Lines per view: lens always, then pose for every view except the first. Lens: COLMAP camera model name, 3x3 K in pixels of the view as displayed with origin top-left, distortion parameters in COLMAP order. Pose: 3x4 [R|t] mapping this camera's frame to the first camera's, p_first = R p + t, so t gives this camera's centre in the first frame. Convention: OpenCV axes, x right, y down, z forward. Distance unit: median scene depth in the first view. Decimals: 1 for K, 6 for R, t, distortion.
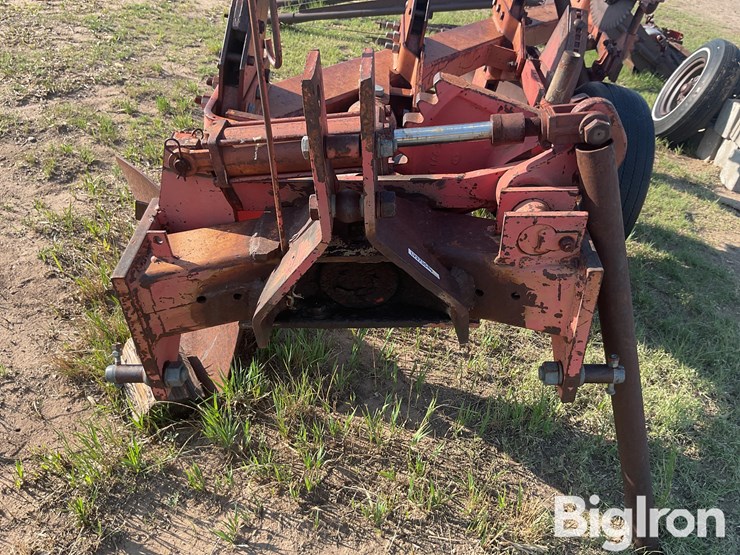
lens RADIAL K [[612.9, 0, 371.3], [0, 612.9, 278.1], [0, 0, 1]] dist [0.028116, -0.089550]
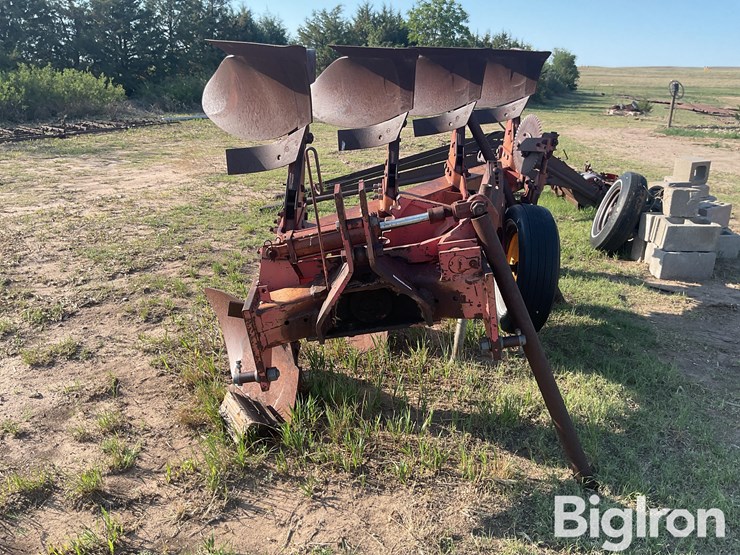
lens RADIAL K [[612.9, 0, 371.5], [0, 612.9, 277.5], [0, 0, 1]] dist [0.028116, -0.089550]
pose [[0.992940, -0.118332, -0.008210, 0.004091], [0.111367, 0.953843, -0.278892, 0.299390], [0.040833, 0.276009, 0.960287, -0.532061]]
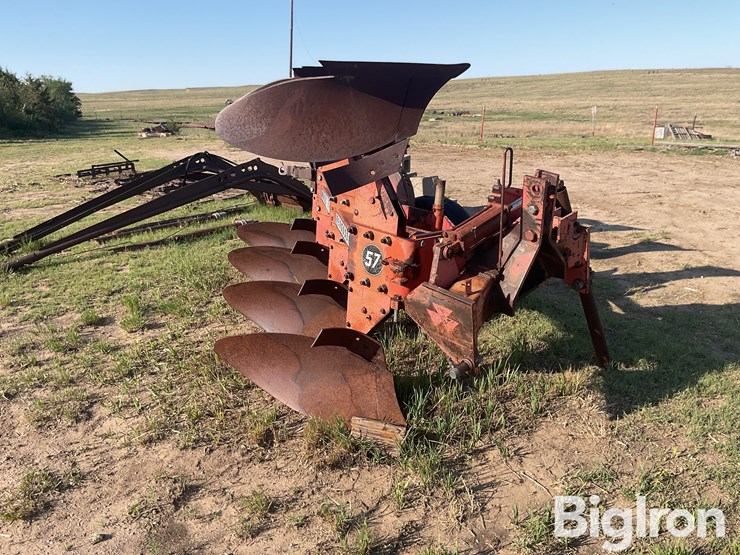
lens RADIAL K [[612.9, 0, 372.6], [0, 612.9, 274.3], [0, 0, 1]] dist [0.028116, -0.089550]
pose [[0.697324, -0.341665, 0.630083, -1.209808], [0.501689, 0.860497, -0.088620, -0.045422], [-0.511906, 0.377902, 0.771454, -0.297288]]
